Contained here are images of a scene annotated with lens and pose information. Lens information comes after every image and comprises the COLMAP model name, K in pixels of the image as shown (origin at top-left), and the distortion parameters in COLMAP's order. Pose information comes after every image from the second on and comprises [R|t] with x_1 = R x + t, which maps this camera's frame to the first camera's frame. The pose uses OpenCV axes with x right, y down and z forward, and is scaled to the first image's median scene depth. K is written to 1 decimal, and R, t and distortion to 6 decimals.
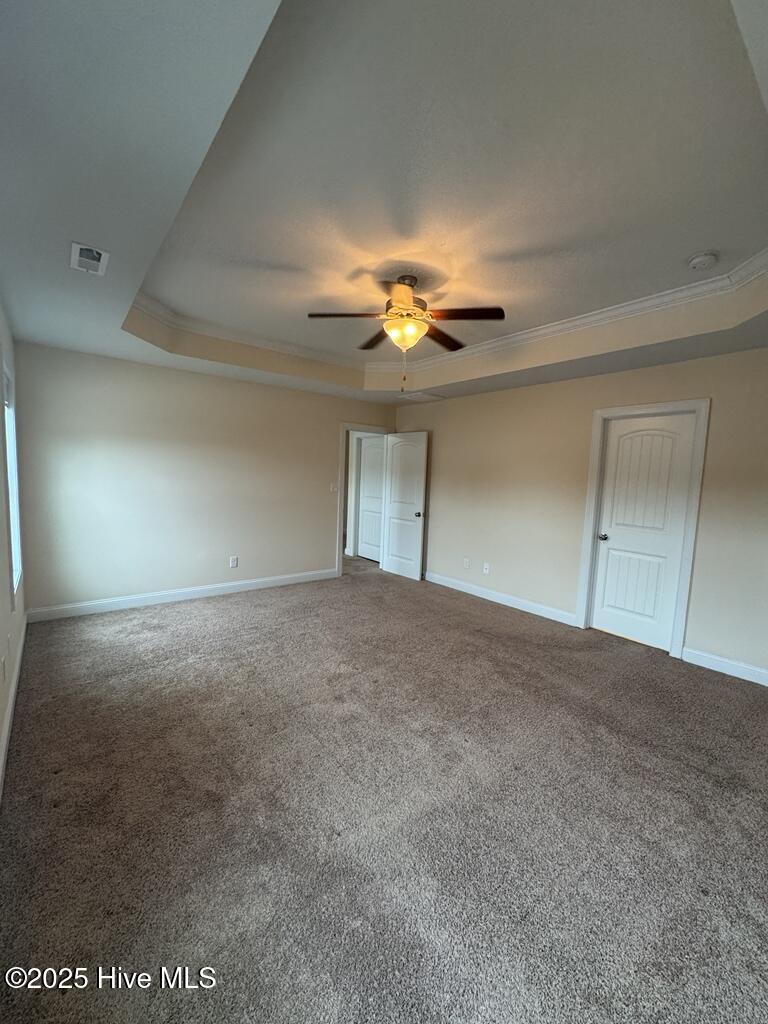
lens RADIAL K [[413.6, 0, 382.8], [0, 413.6, 510.6], [0, 0, 1]] dist [0.001269, 0.000075]
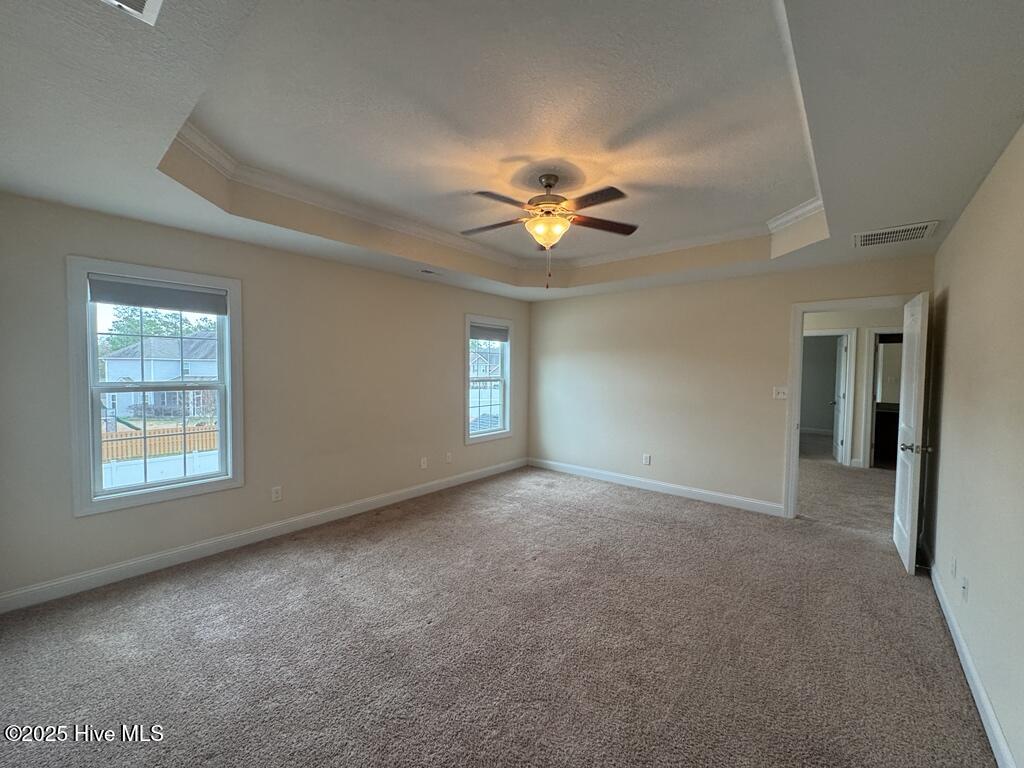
lens RADIAL K [[413.6, 0, 512.0], [0, 413.6, 387.3], [0, 0, 1]] dist [0.001269, 0.000075]
pose [[0.181386, 0.011826, -0.983341, 0.738433], [-0.088407, 0.996075, -0.004328, -0.029700], [0.979430, 0.087720, 0.181719, 0.555996]]
